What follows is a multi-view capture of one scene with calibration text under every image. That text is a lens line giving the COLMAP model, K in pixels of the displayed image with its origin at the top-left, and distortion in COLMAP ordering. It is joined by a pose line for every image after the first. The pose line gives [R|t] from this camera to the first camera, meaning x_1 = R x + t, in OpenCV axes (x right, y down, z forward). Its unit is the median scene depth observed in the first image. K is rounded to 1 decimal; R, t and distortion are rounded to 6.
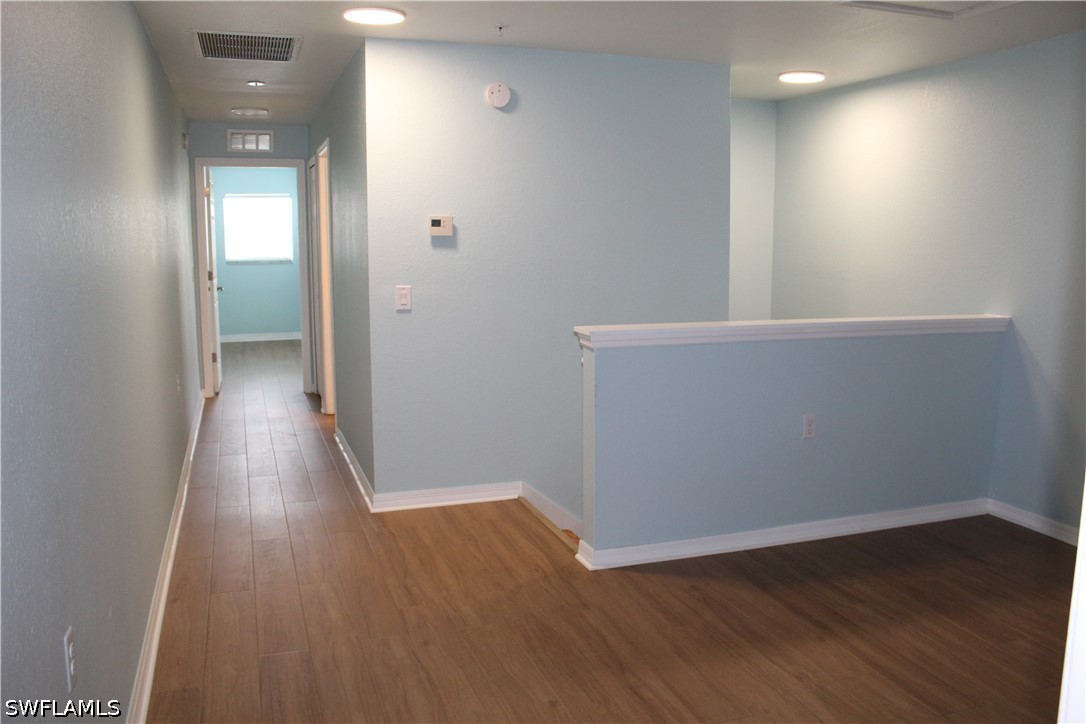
lens RADIAL K [[909.9, 0, 551.8], [0, 909.9, 362.9], [0, 0, 1]] dist [-0.161531, 0.150353]
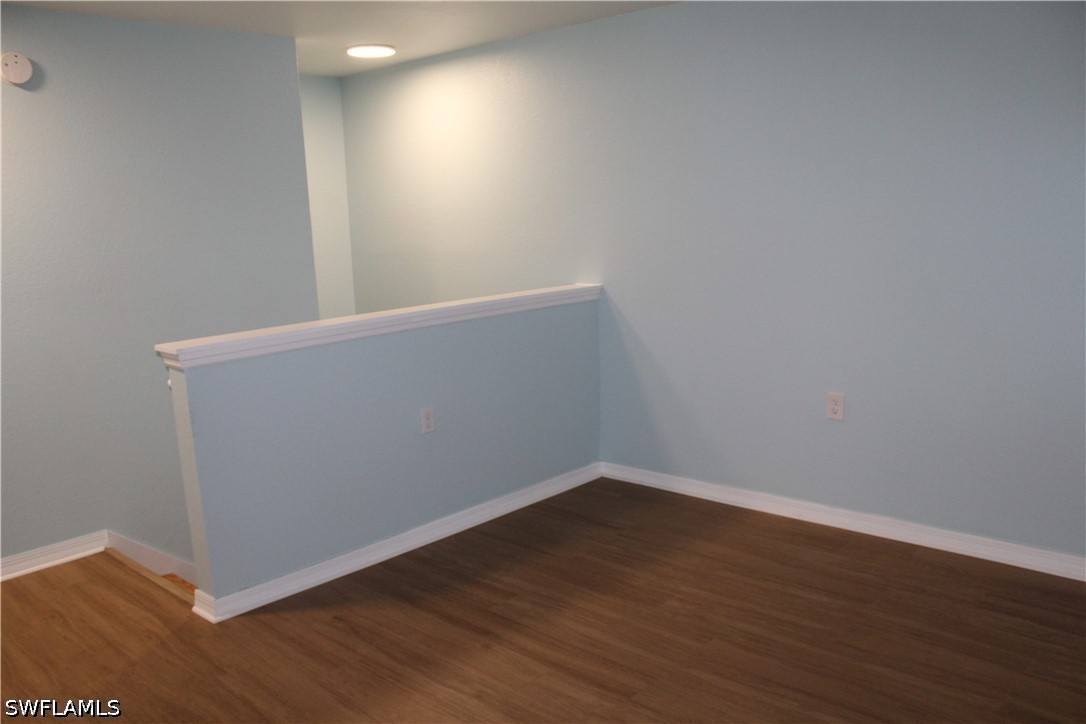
lens RADIAL K [[909.9, 0, 551.8], [0, 909.9, 362.9], [0, 0, 1]] dist [-0.161531, 0.150353]
pose [[0.881703, -0.121965, 0.455769, -0.027961], [0.112712, 0.992489, 0.047547, -0.021643], [-0.458145, 0.009448, 0.888827, 0.099870]]
